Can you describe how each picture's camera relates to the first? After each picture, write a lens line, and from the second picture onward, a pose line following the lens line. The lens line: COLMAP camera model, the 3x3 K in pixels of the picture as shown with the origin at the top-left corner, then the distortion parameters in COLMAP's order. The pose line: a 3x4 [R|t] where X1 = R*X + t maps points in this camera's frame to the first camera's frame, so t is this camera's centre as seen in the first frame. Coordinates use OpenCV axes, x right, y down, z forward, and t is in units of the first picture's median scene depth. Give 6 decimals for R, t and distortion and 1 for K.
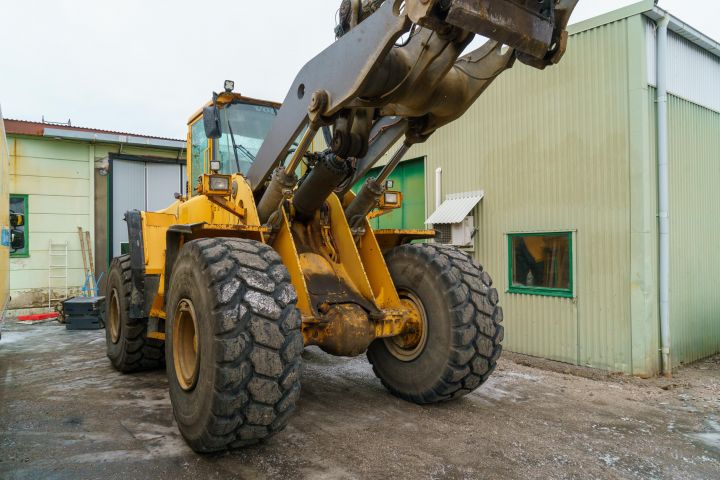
lens RADIAL K [[489.2, 0, 355.5], [0, 489.2, 235.7], [0, 0, 1]] dist [-0.004003, -0.001358]
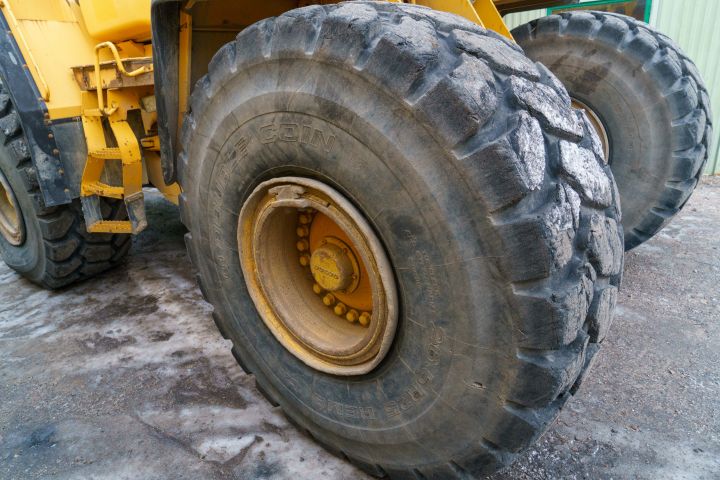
lens RADIAL K [[489.2, 0, 355.5], [0, 489.2, 235.7], [0, 0, 1]] dist [-0.004003, -0.001358]
pose [[0.957997, -0.169570, 0.231274, -0.286132], [0.071606, 0.922352, 0.379656, 0.020307], [-0.277694, -0.347149, 0.895753, 0.444197]]
